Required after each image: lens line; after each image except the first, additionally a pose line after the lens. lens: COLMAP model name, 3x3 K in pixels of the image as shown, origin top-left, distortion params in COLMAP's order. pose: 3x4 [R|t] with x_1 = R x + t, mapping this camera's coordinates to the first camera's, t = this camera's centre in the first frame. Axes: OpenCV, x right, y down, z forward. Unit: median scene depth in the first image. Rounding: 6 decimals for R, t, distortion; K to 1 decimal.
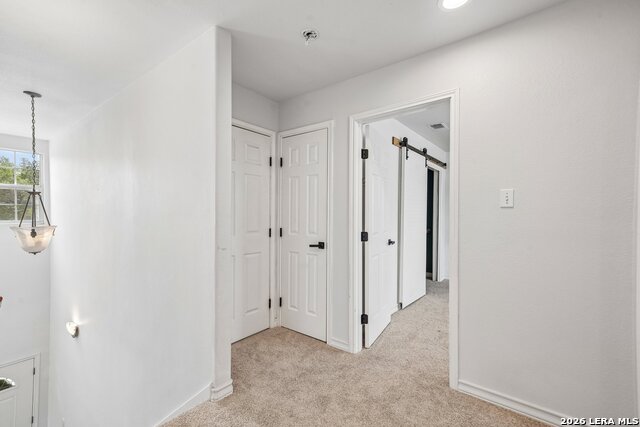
lens RADIAL K [[282.6, 0, 320.5], [0, 282.6, 213.9], [0, 0, 1]] dist [0.020072, 0.001615]
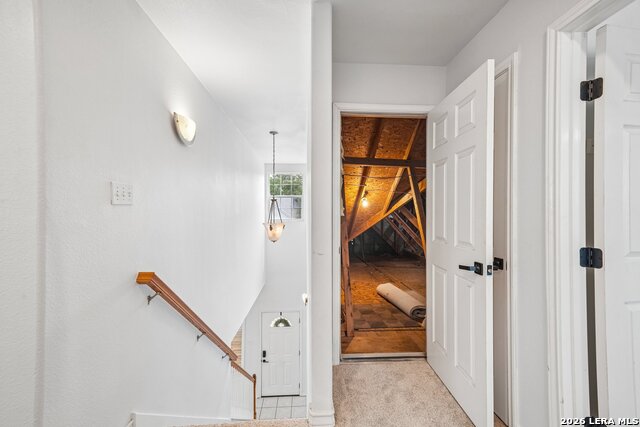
lens RADIAL K [[265.4, 0, 318.8], [0, 265.4, 213.1], [0, 0, 1]] dist [0.011816, 0.000201]
pose [[0.658984, -0.008368, -0.752111, 0.193484], [0.006123, 0.999965, -0.005760, 0.002056], [0.752132, -0.000810, 0.659011, 0.336077]]
